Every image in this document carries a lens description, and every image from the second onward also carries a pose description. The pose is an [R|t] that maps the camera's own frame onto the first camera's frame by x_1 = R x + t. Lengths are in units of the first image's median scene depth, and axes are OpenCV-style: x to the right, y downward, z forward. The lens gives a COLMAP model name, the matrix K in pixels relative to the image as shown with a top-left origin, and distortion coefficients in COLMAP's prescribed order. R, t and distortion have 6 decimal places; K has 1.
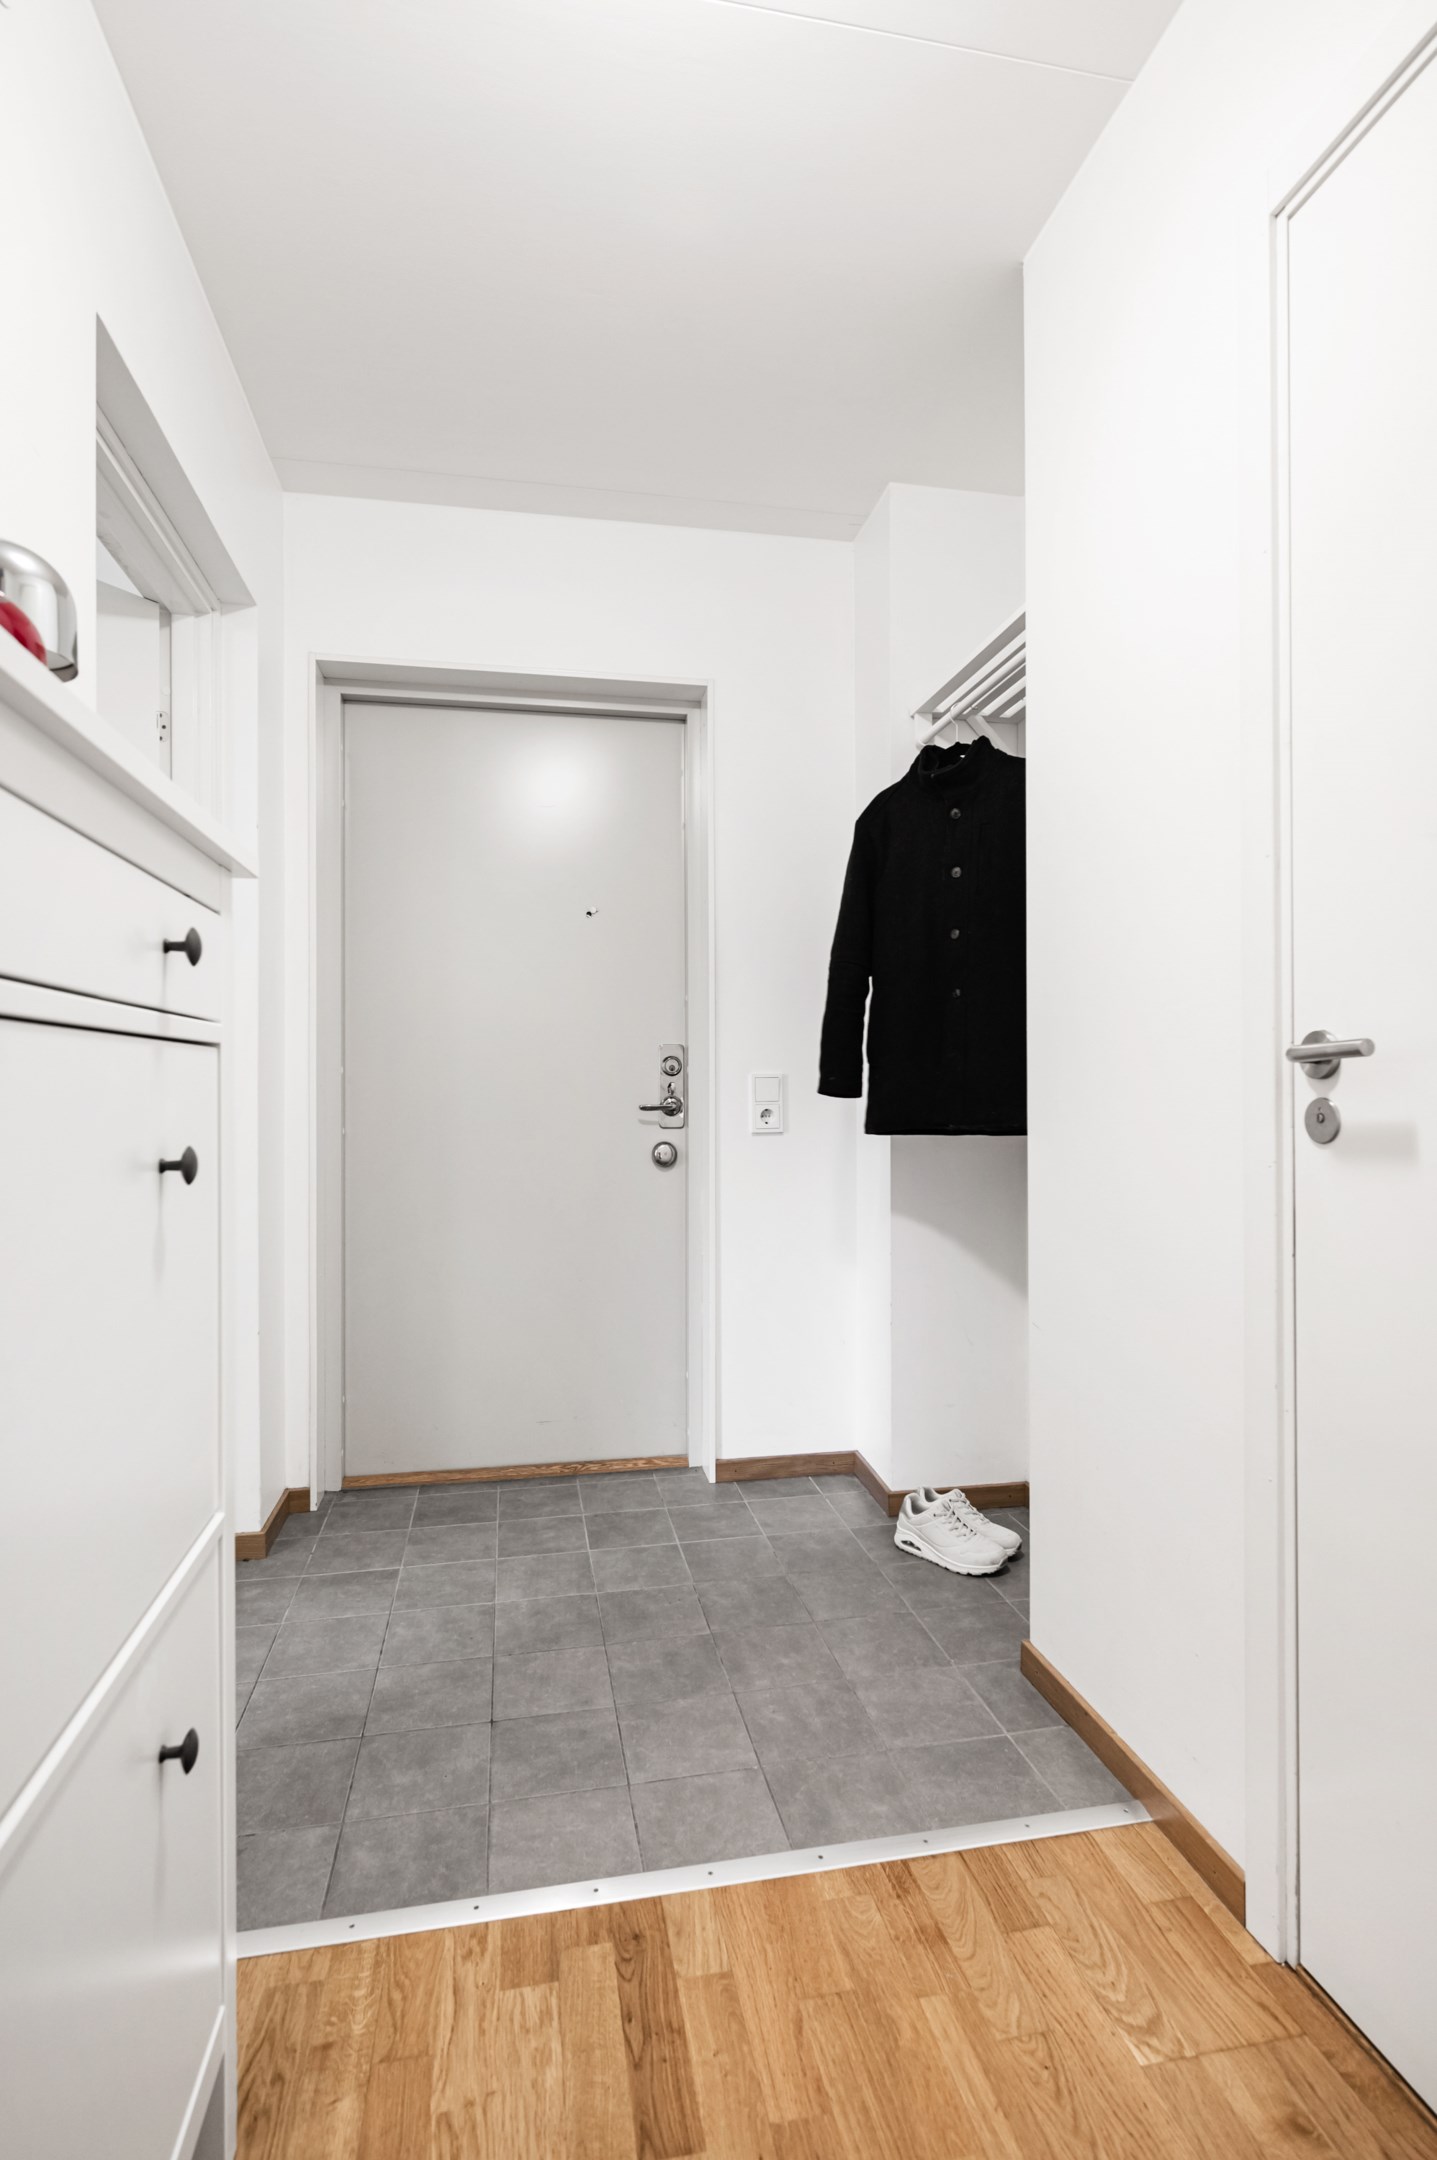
lens RADIAL K [[1016.8, 0, 709.9], [0, 1016.8, 1083.2], [0, 0, 1]] dist [0.001188, 0.000259]
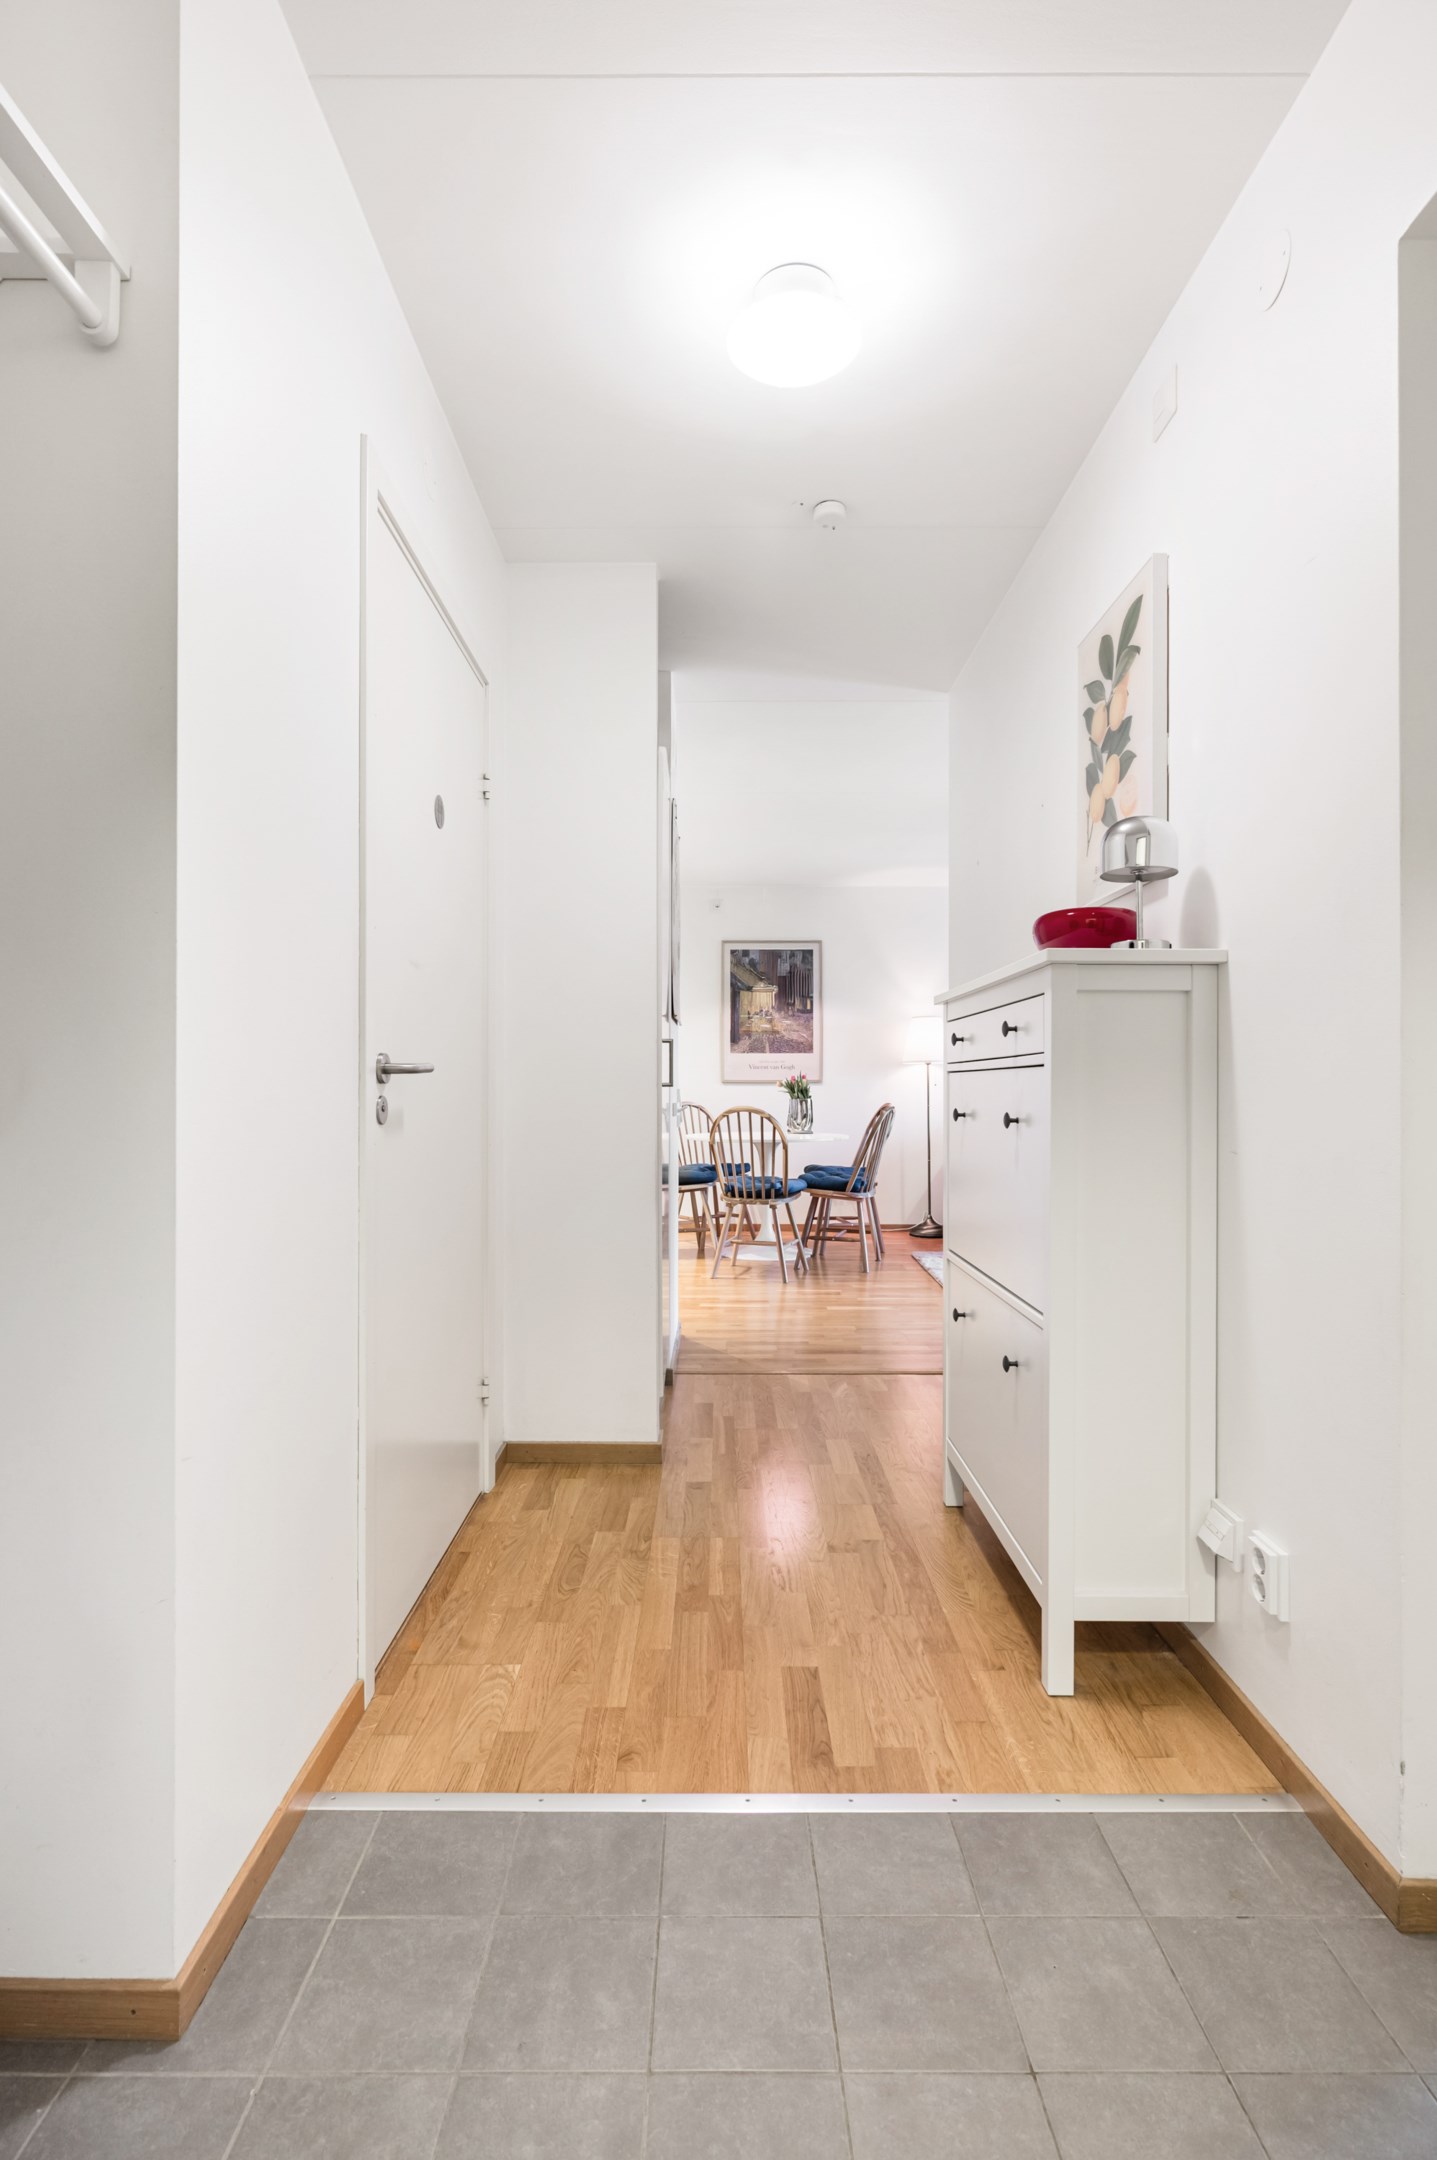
lens RADIAL K [[1016.8, 0, 709.8], [0, 1016.8, 1084.9], [0, 0, 1]] dist [0.001188, 0.000259]
pose [[-0.981095, 0.001581, 0.193520, -0.166020], [-0.000126, 0.999961, -0.008812, 0.008226], [-0.193527, -0.008670, -0.981057, 2.000746]]
